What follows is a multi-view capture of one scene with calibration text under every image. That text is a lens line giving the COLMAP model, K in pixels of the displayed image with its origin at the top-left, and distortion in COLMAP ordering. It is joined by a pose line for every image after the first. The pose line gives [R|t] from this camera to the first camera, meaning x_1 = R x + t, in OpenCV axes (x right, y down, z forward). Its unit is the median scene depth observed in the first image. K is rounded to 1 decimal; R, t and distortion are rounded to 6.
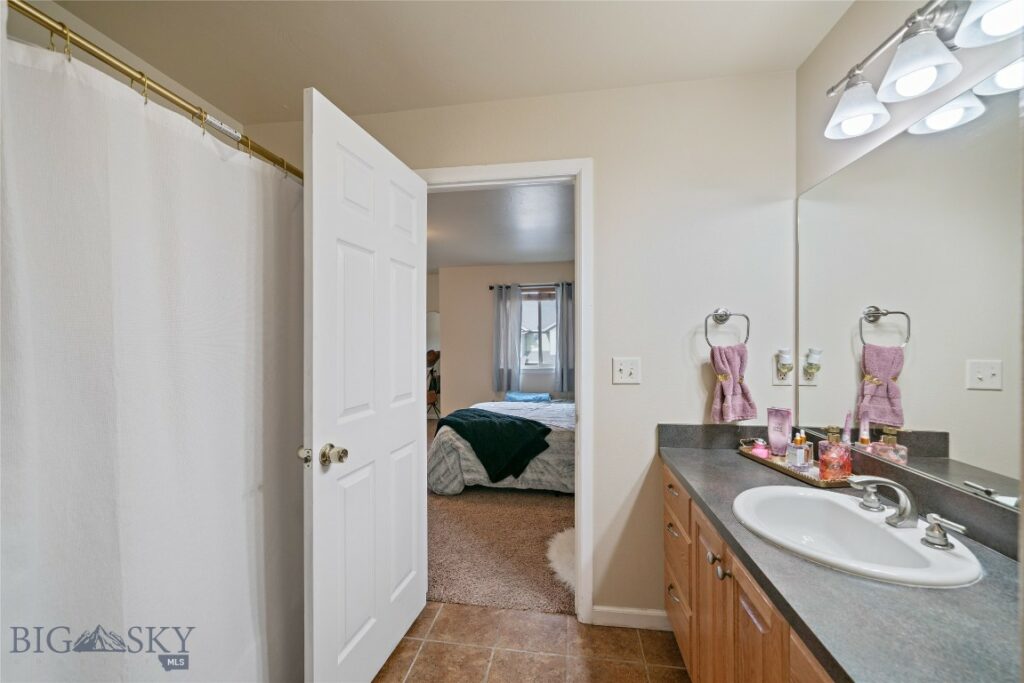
lens RADIAL K [[419.7, 0, 508.6], [0, 419.7, 341.3], [0, 0, 1]] dist [-0.004940, 0.000559]
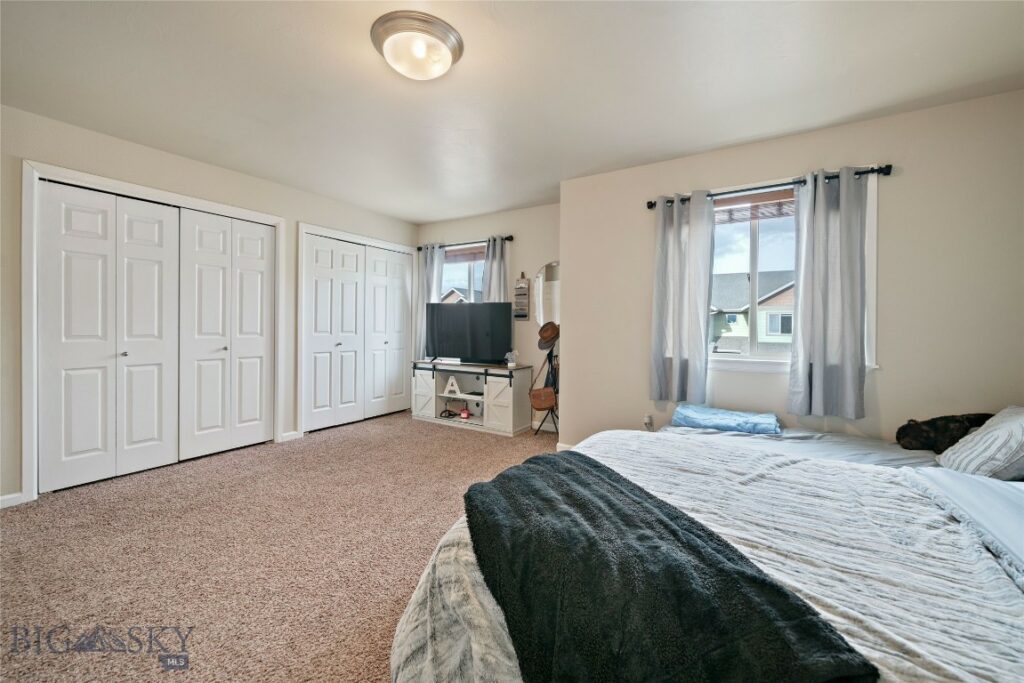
lens RADIAL K [[419.7, 0, 506.0], [0, 419.7, 327.8], [0, 0, 1]] dist [-0.004940, 0.000559]
pose [[0.912627, 0.018372, -0.408381, 0.011356], [-0.015201, 0.999824, 0.011009, 0.025692], [0.408511, -0.003839, 0.912745, 0.448026]]
